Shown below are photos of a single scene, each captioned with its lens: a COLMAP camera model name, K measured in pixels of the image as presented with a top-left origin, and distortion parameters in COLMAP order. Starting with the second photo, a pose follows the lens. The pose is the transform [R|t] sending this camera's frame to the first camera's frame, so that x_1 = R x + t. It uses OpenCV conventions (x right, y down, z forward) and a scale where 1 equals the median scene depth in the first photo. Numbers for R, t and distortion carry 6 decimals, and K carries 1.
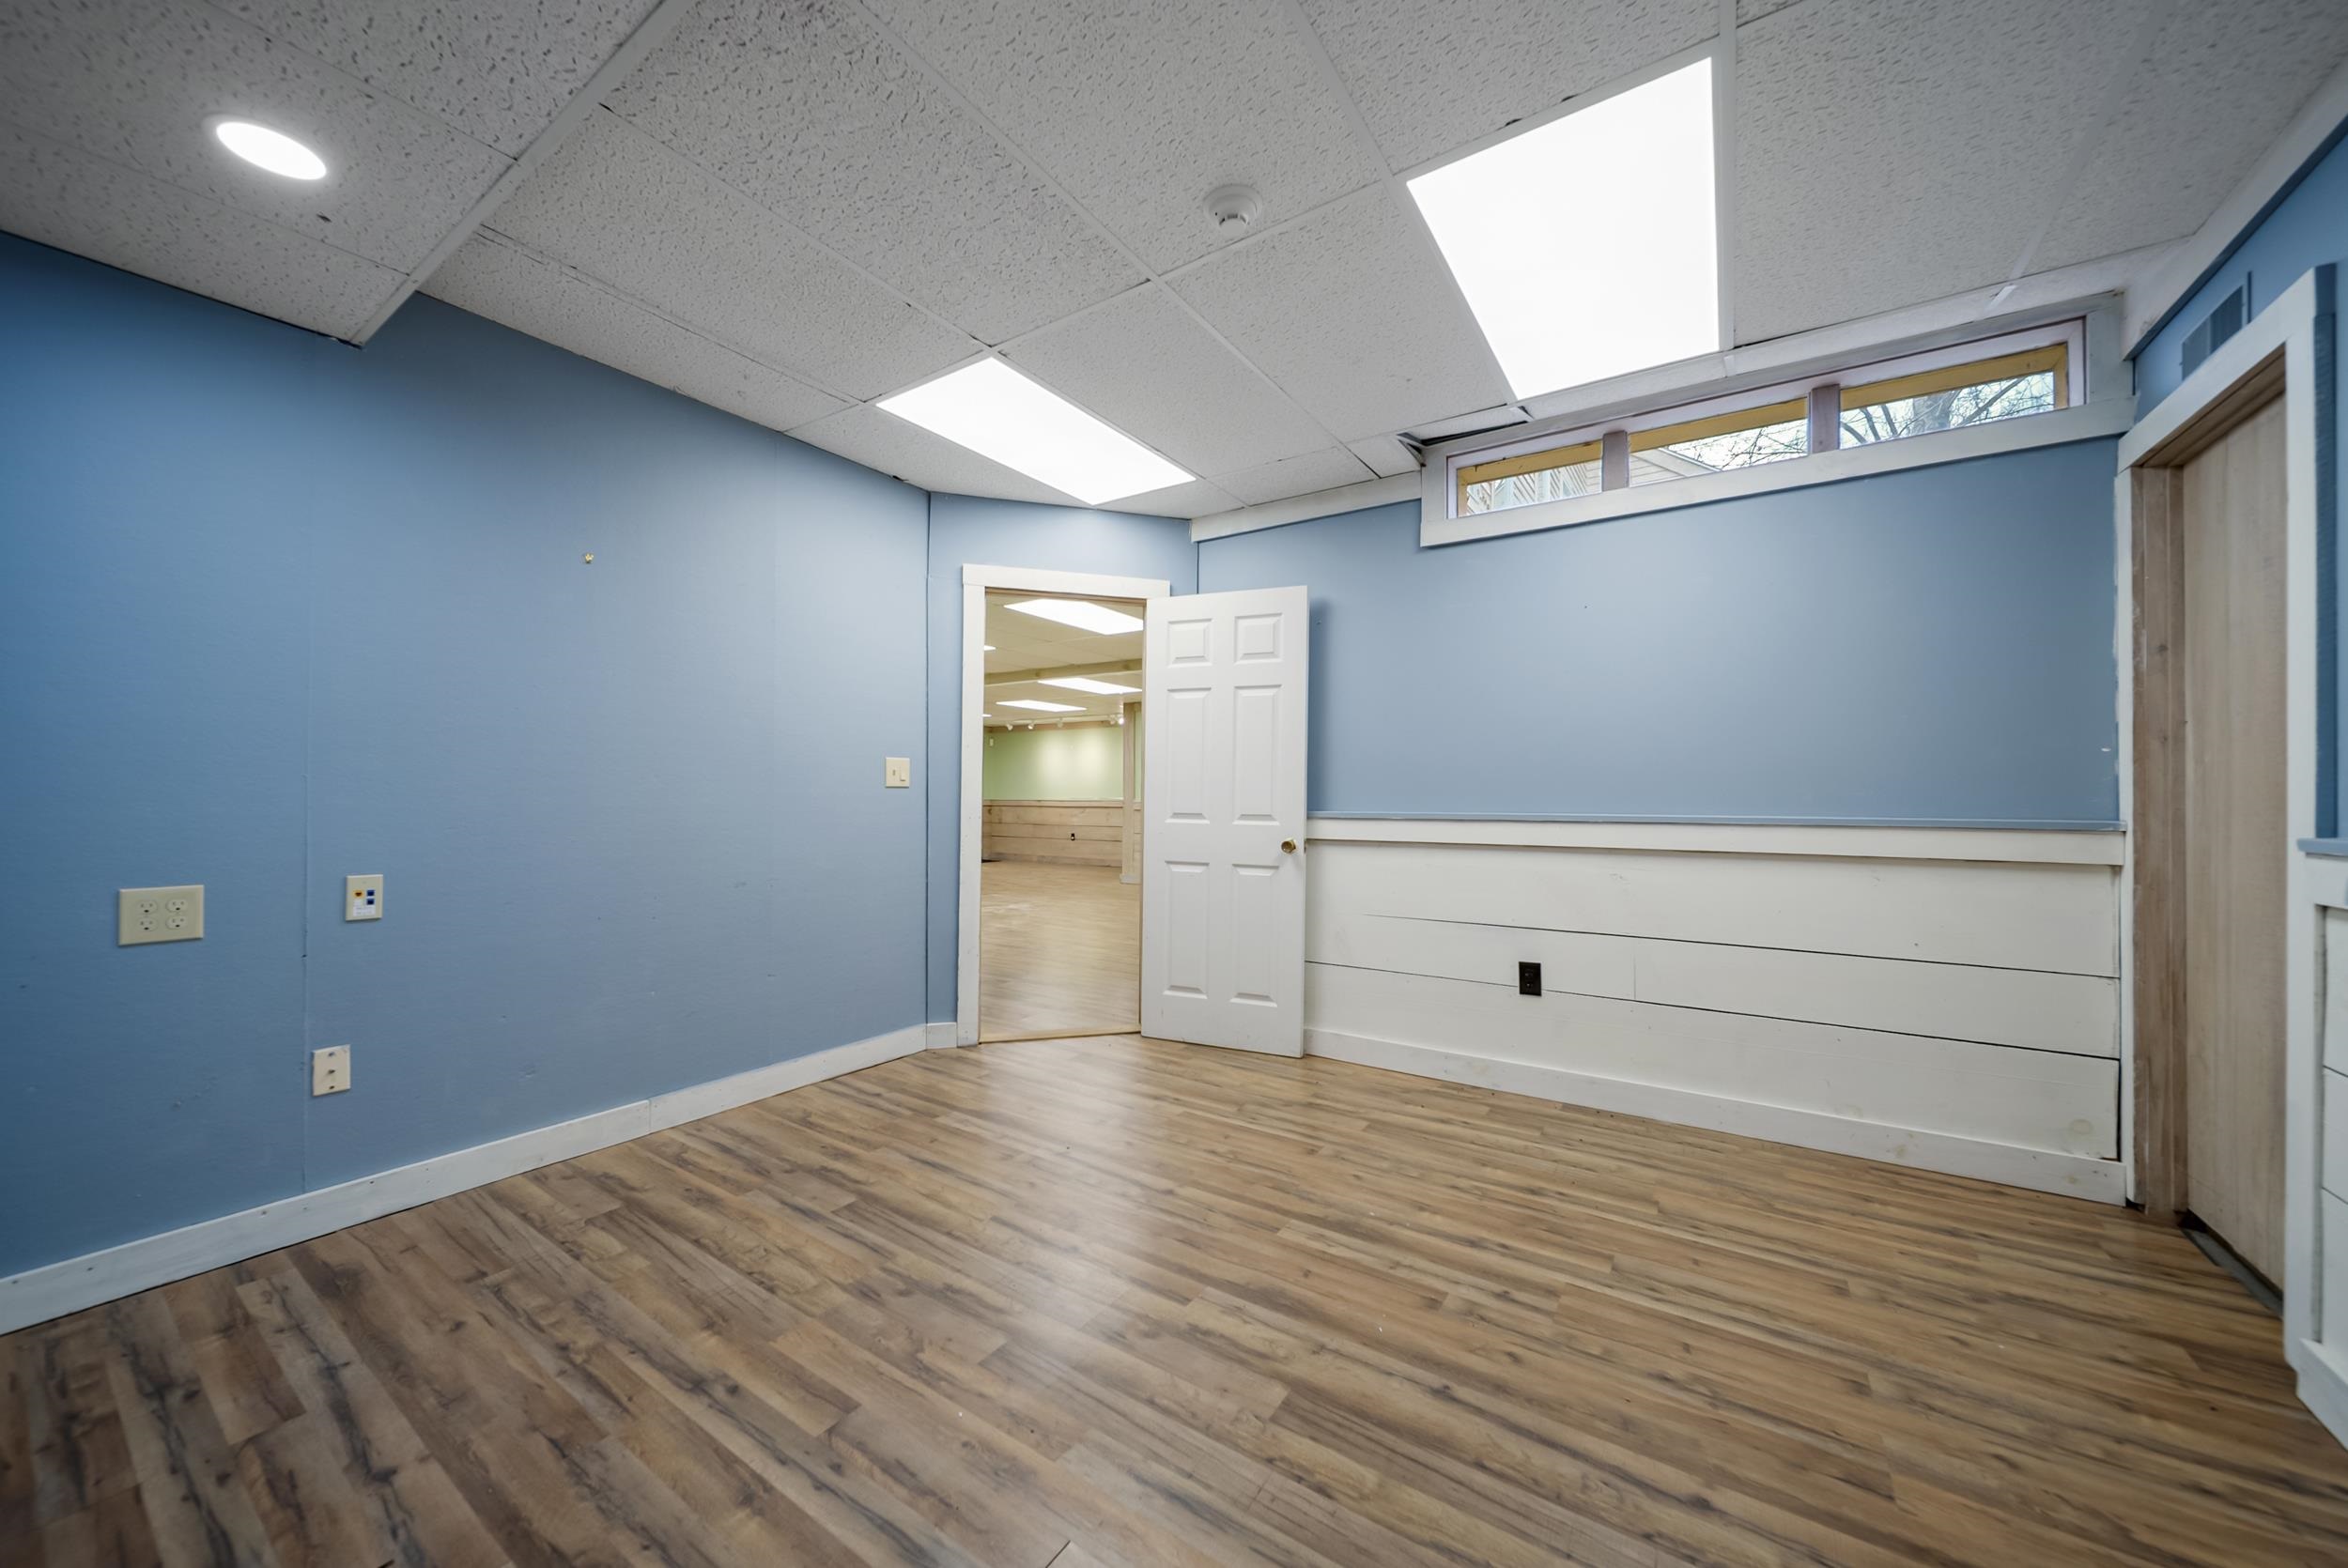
lens RADIAL K [[827.6, 0, 1171.7], [0, 827.6, 789.2], [0, 0, 1]] dist [-0.008059, 0.007704]
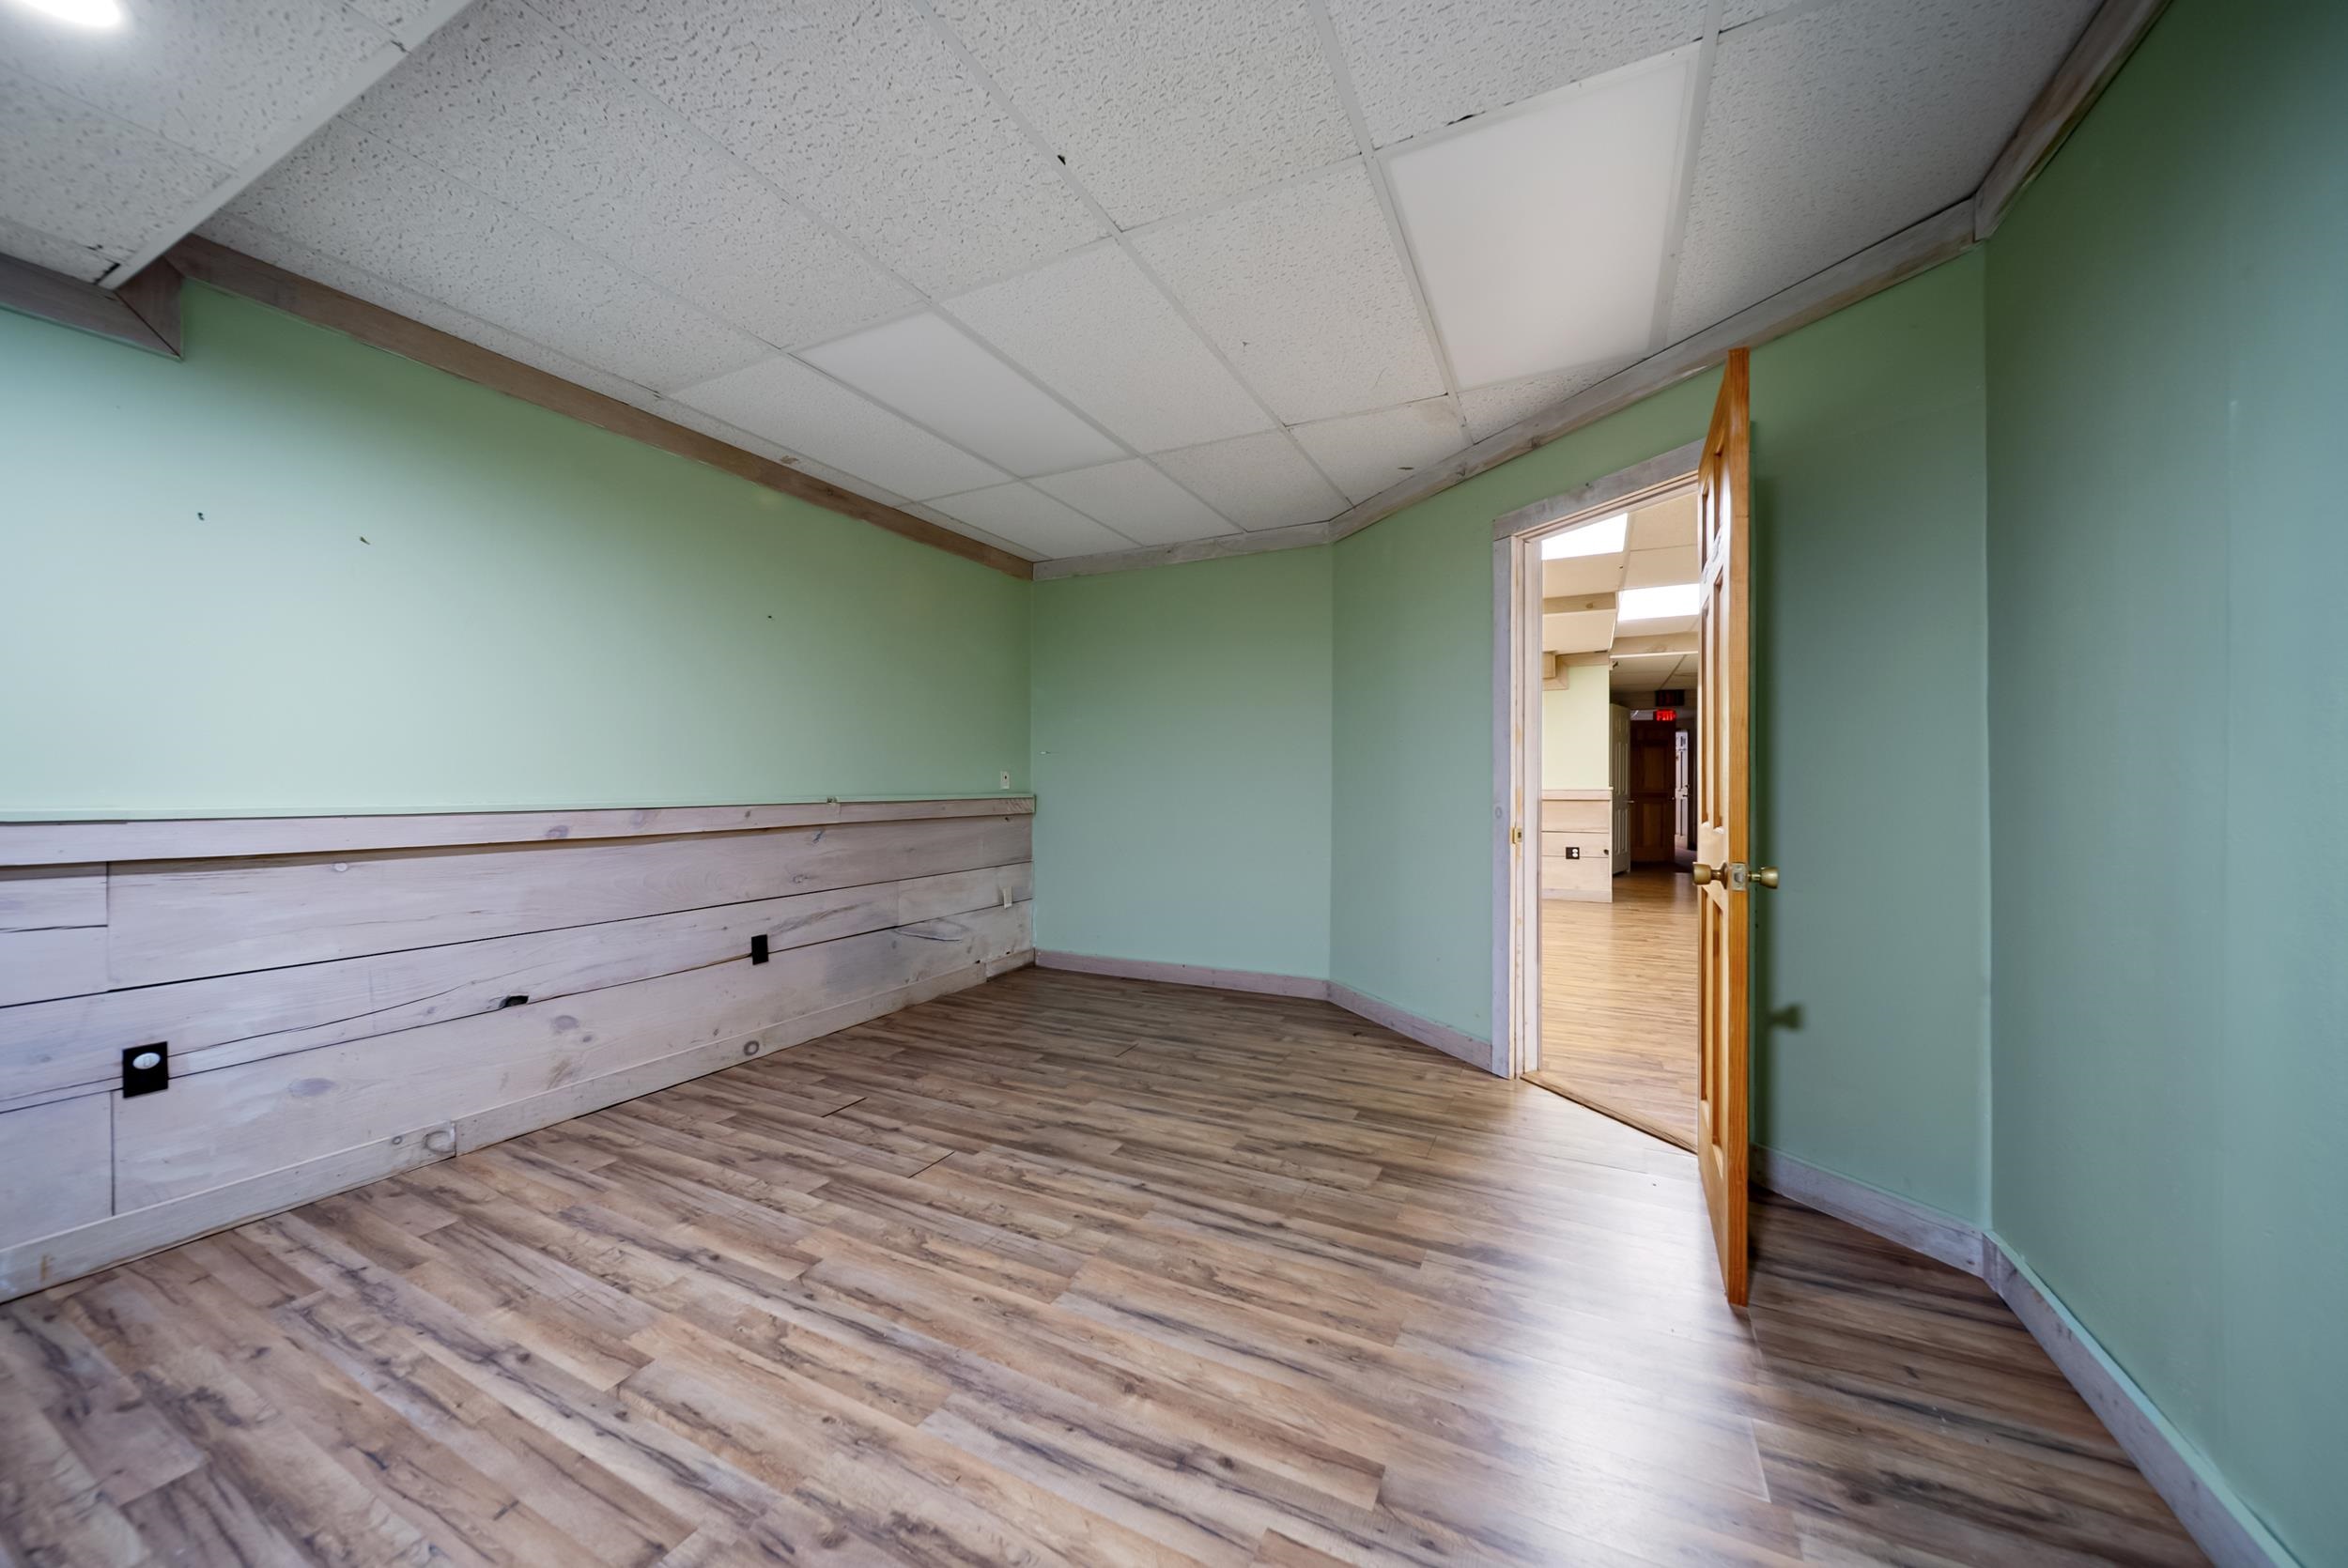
lens RADIAL K [[827.6, 0, 1171.7], [0, 827.6, 789.2], [0, 0, 1]] dist [-0.008059, 0.007704]
pose [[0.993893, -0.021089, 0.108314, 0.097131], [0.019288, 0.999658, 0.017649, 0.000630], [-0.108649, -0.015452, 0.993960, -0.063942]]
